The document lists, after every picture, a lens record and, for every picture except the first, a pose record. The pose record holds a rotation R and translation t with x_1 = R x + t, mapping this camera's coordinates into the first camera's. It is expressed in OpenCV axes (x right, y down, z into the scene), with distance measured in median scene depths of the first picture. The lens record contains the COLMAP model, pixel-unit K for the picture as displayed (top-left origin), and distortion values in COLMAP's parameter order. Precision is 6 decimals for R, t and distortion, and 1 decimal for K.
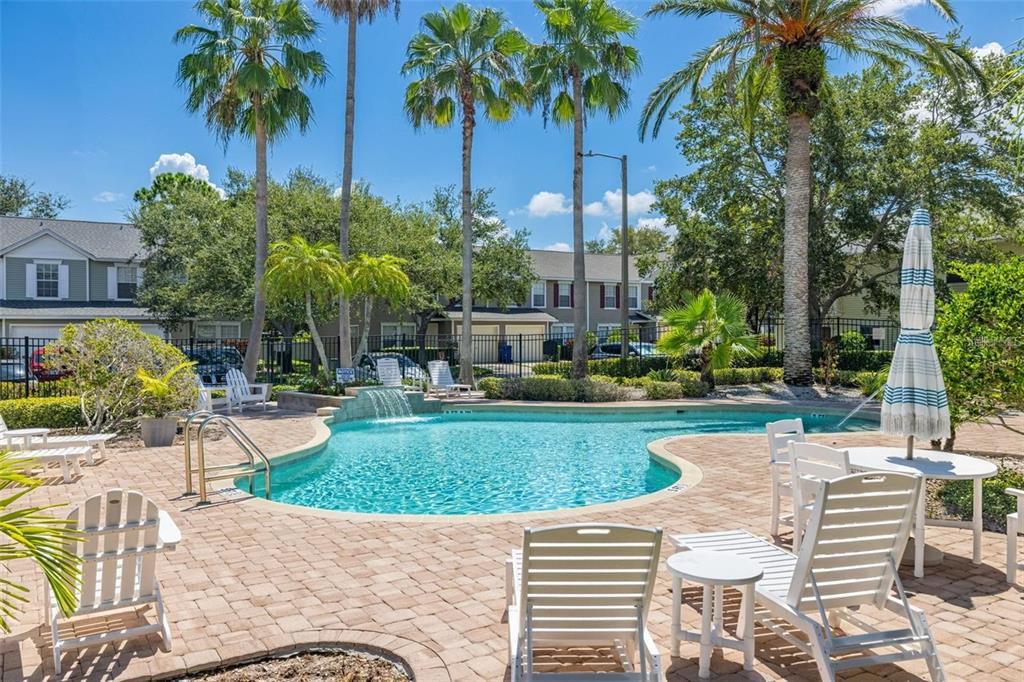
lens RADIAL K [[434.4, 0, 511.4], [0, 434.4, 343.9], [0, 0, 1]] dist [0.000166, 0.000018]
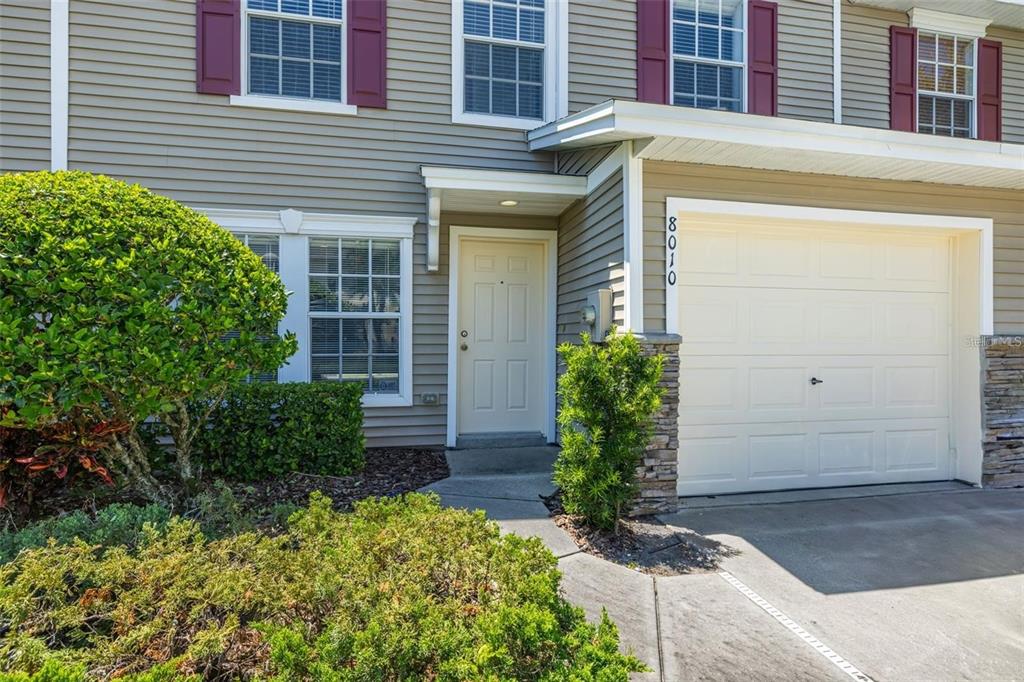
lens RADIAL K [[434.4, 0, 509.4], [0, 434.4, 336.7], [0, 0, 1]] dist [0.000166, 0.000018]
pose [[1.000000, 0.000144, 0.000314, -1.061574], [-0.000145, 0.999988, 0.004964, 0.005990], [-0.000313, -0.004964, 0.999988, 0.771287]]
